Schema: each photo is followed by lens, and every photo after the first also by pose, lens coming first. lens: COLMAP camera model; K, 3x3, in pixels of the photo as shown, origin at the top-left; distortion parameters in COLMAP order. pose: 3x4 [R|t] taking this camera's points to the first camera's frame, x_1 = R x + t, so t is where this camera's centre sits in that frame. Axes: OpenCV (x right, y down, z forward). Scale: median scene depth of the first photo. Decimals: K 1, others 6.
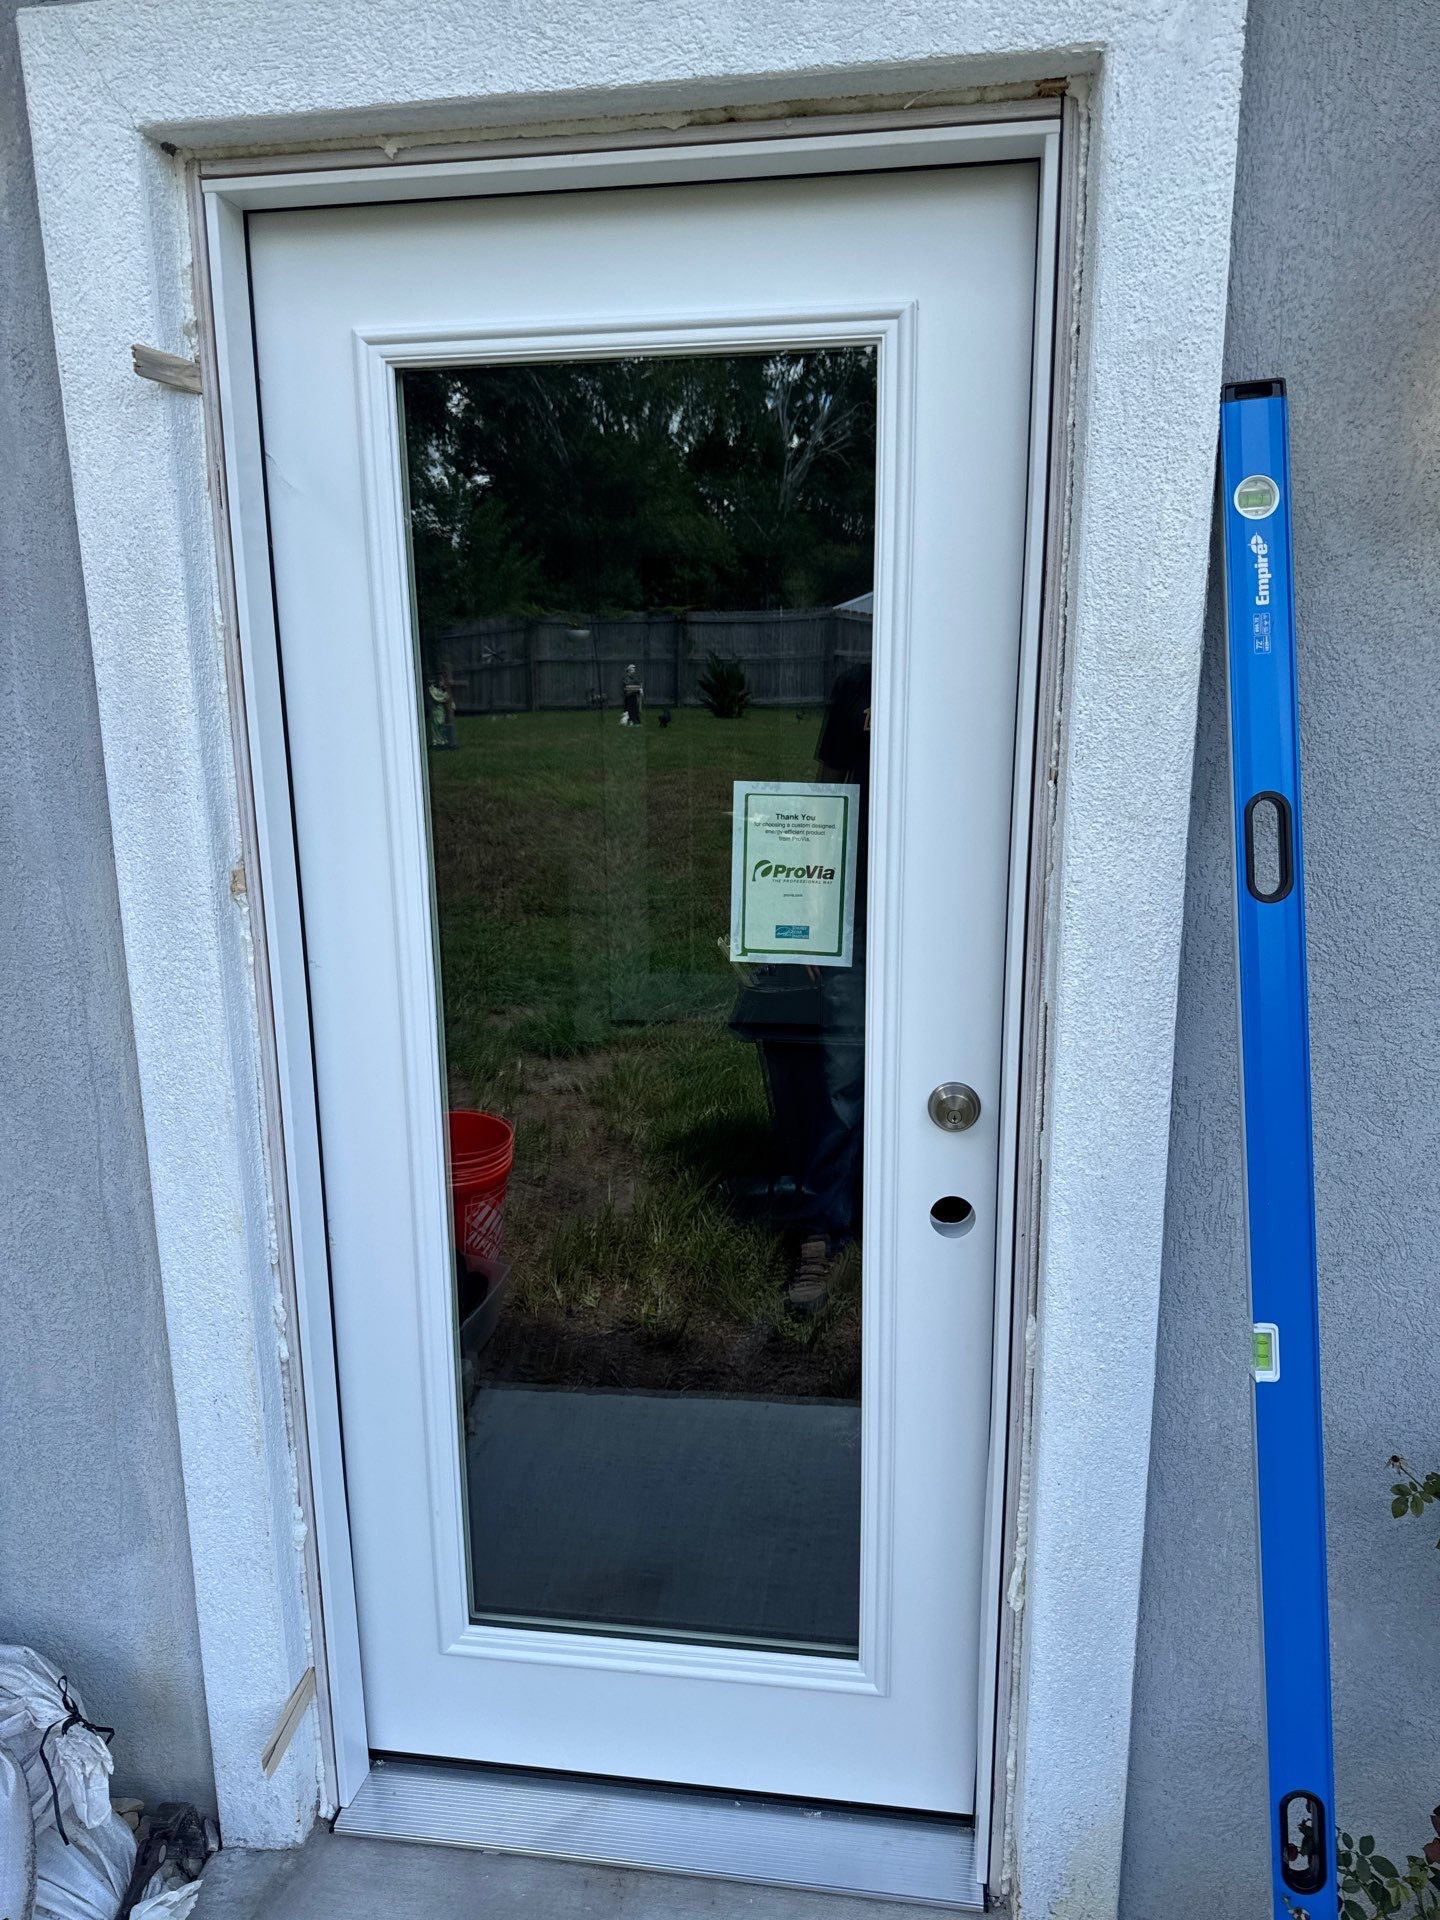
lens RADIAL K [[1420.4, 0, 697.7], [0, 1420.4, 995.5], [0, 0, 1]] dist [0.014791, -0.001913]
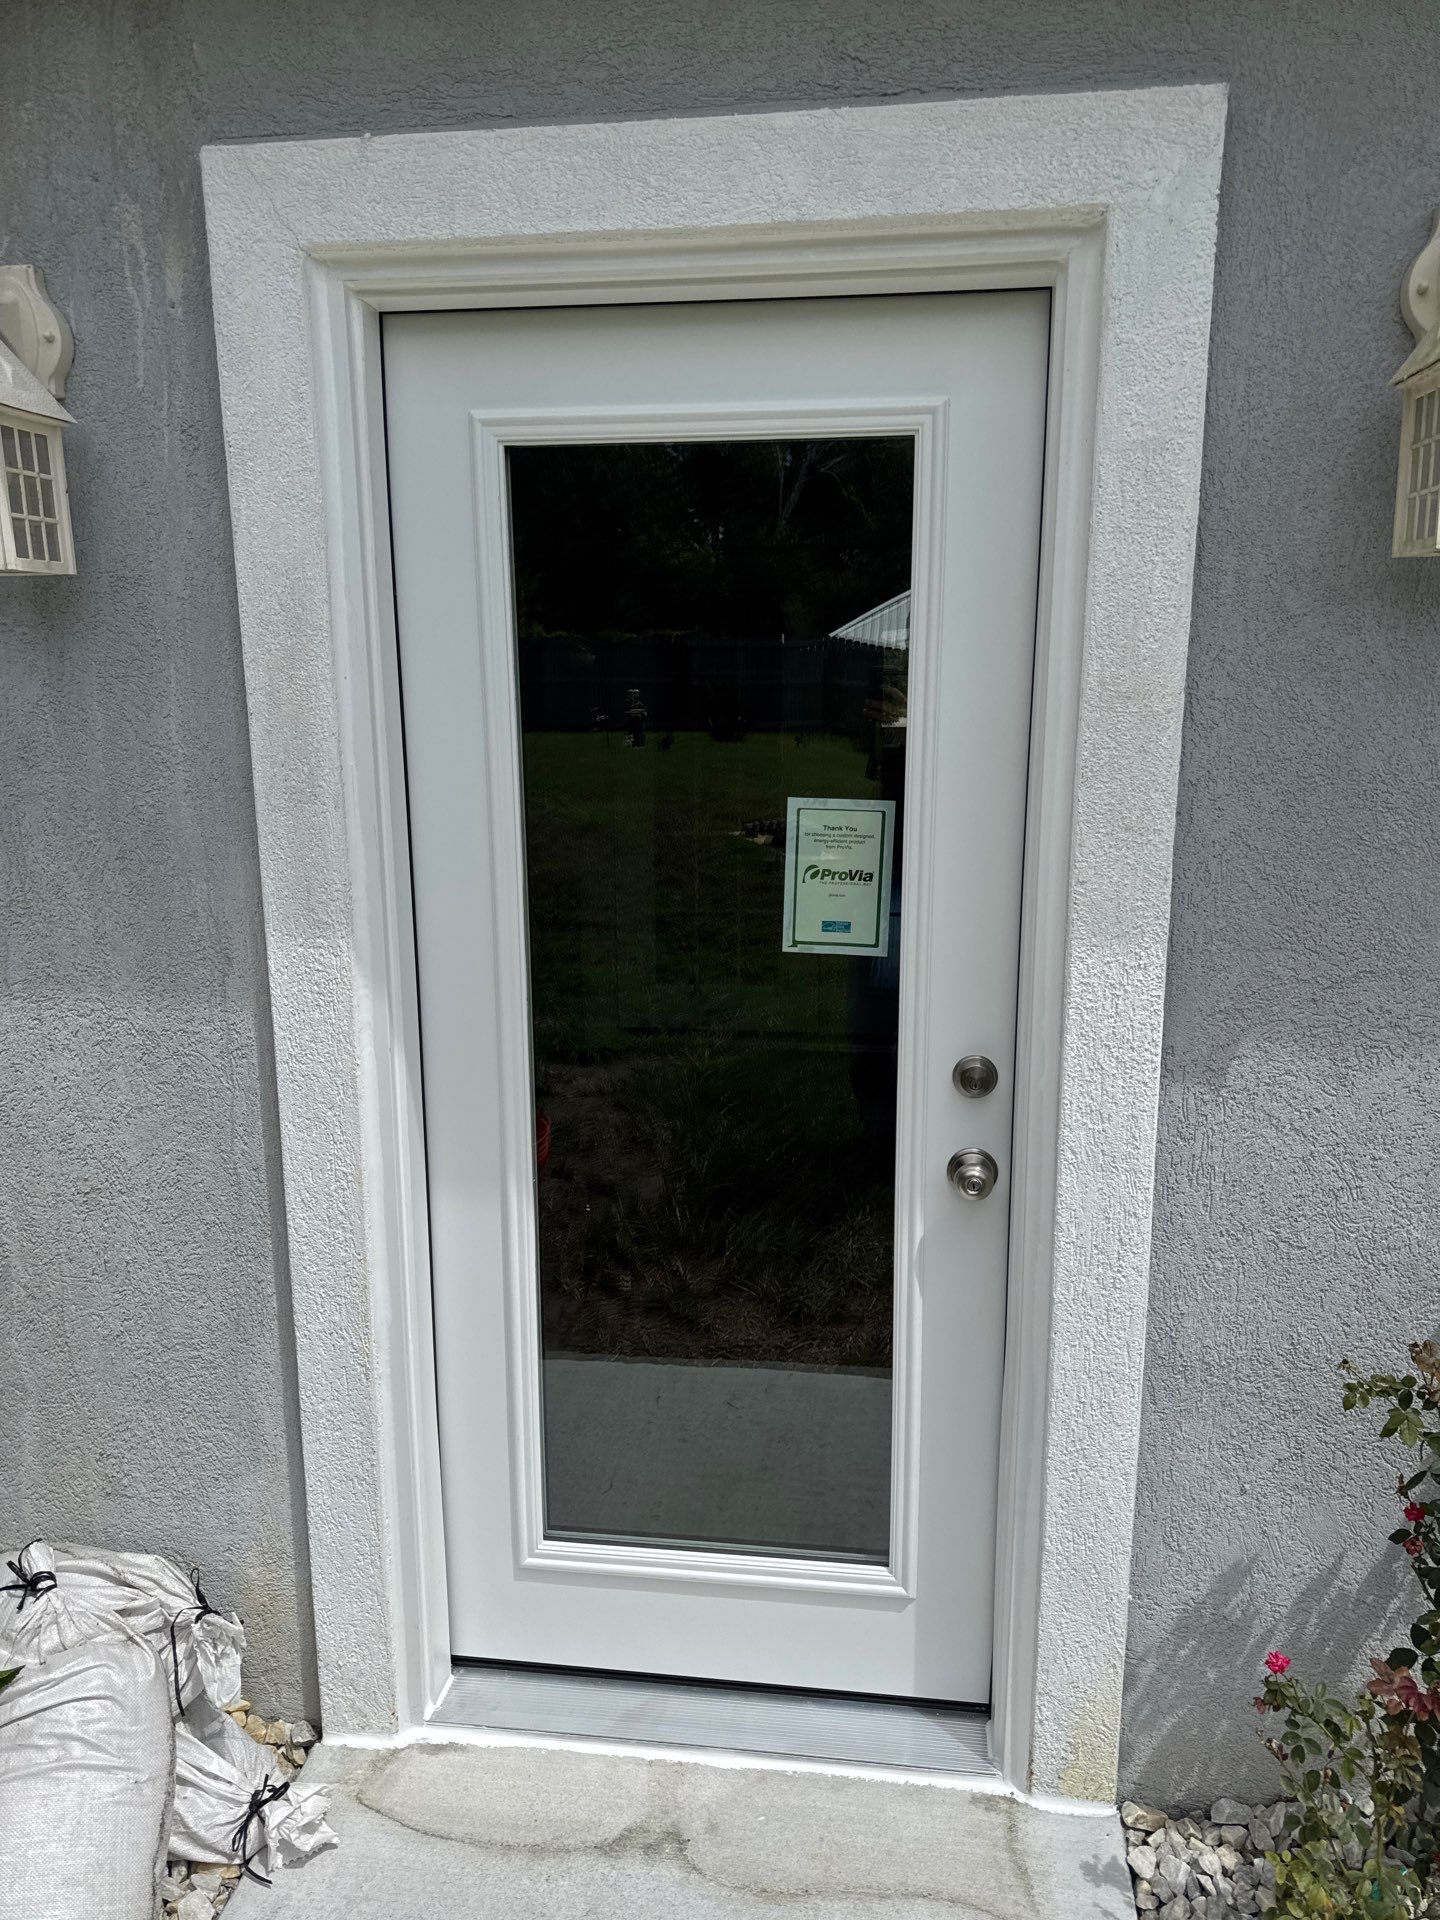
lens RADIAL K [[1414.3, 0, 721.0], [0, 1414.3, 985.9], [0, 0, 1]] dist [0.032089, -0.006892]
pose [[0.999776, 0.005061, 0.020549, -0.055368], [-0.004614, 0.999753, -0.021749, 0.031531], [-0.020654, 0.021649, 0.999552, -0.167723]]
